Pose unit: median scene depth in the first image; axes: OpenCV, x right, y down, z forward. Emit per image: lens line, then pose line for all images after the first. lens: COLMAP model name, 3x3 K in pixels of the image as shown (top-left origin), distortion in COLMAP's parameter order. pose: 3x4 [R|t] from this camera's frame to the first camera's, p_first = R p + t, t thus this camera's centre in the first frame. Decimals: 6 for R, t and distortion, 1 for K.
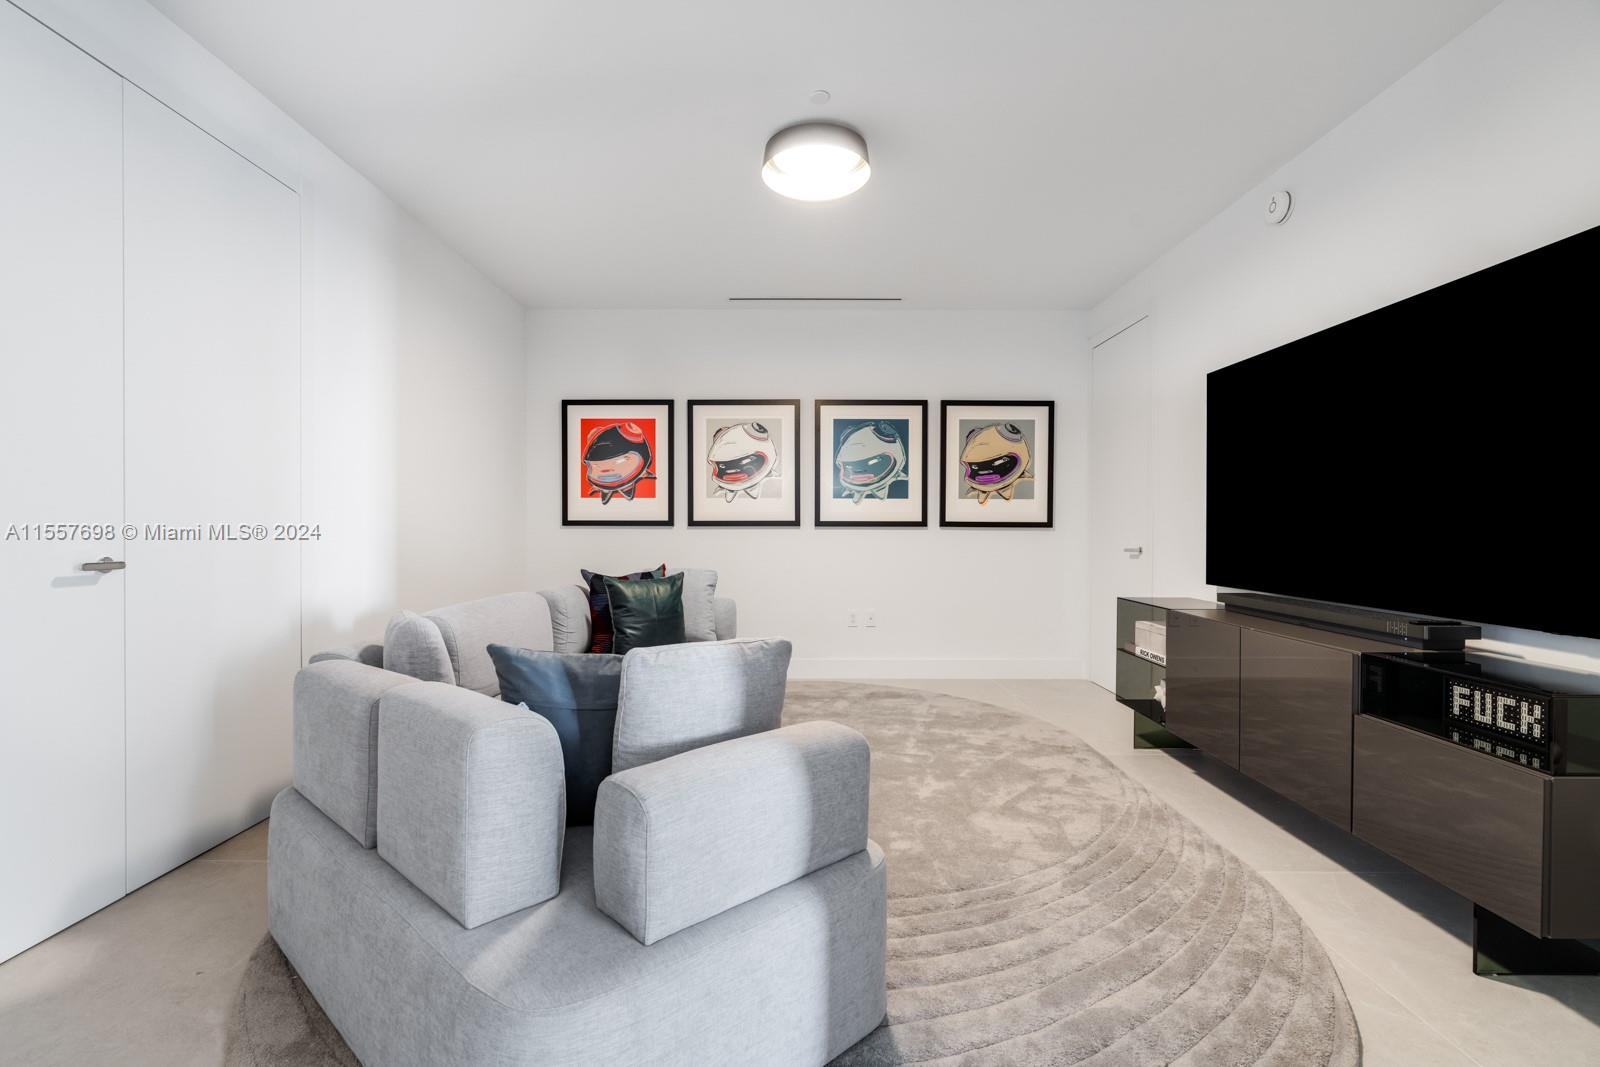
lens RADIAL K [[712.1, 0, 800.0], [0, 712.1, 533.5], [0, 0, 1]] dist [-0.002954, 0.000308]
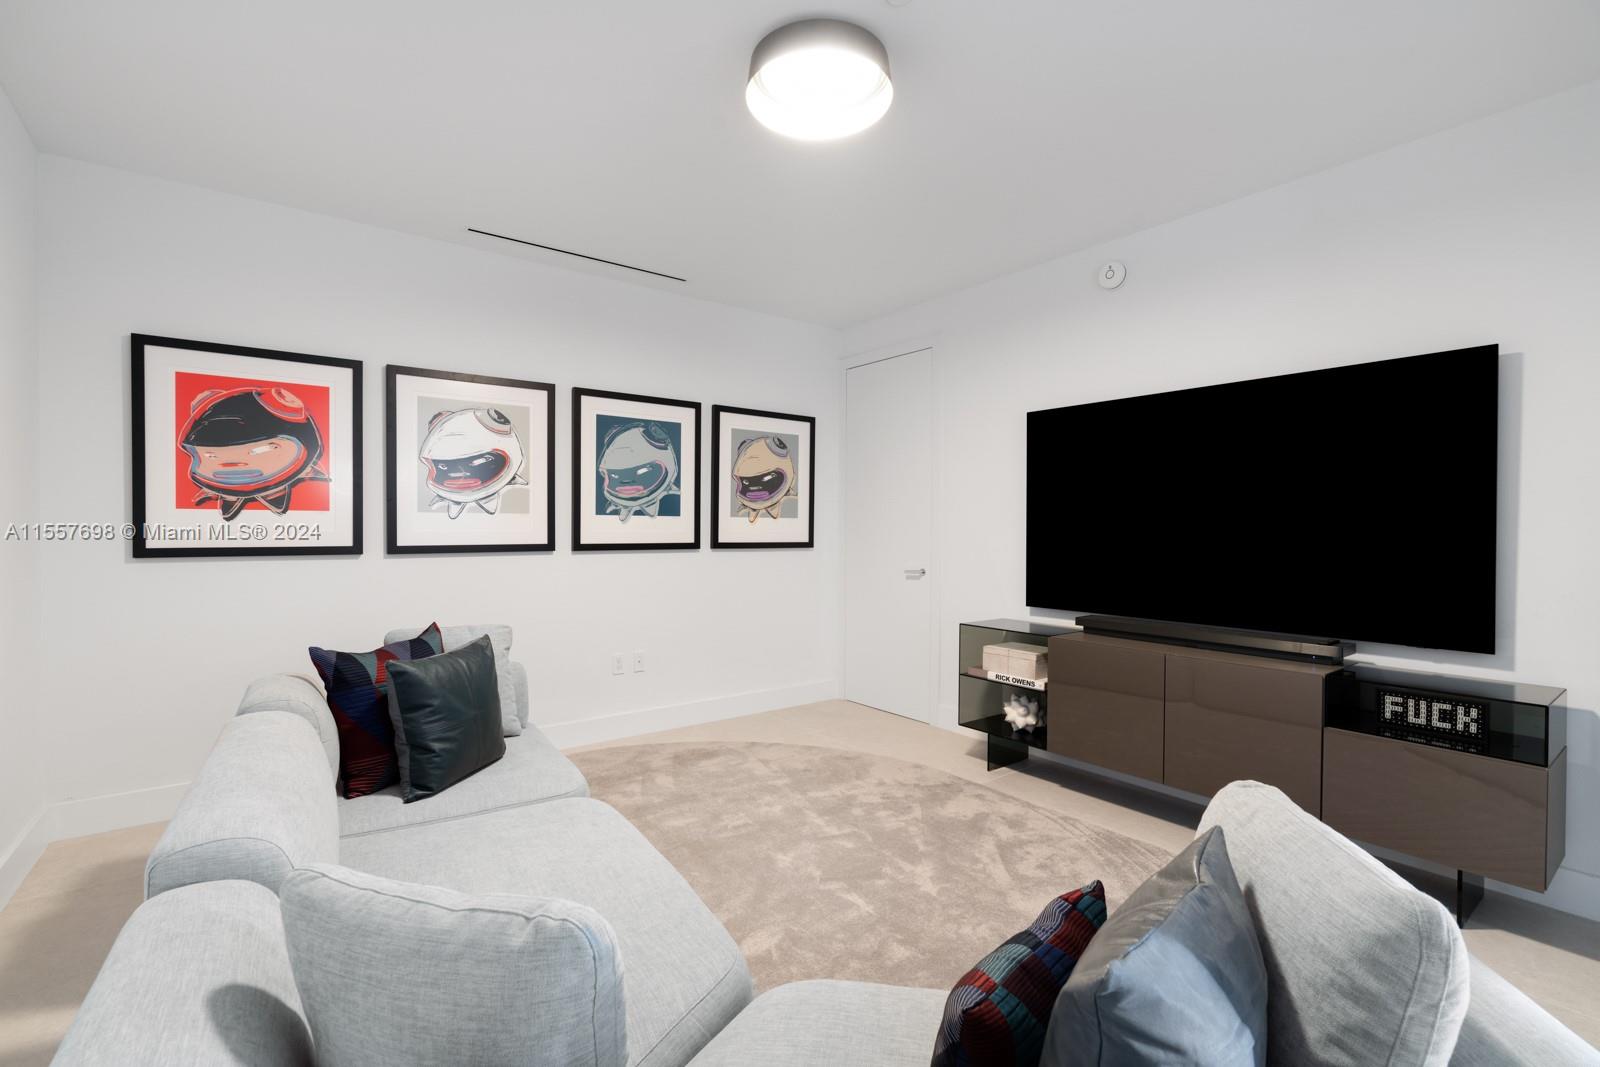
lens RADIAL K [[712.1, 0, 800.0], [0, 712.1, 533.5], [0, 0, 1]] dist [-0.002954, 0.000308]
pose [[0.799065, -0.003392, 0.601235, -0.249560], [0.003373, 0.999994, 0.001159, -0.029102], [-0.601235, 0.001102, 0.799071, 0.235648]]
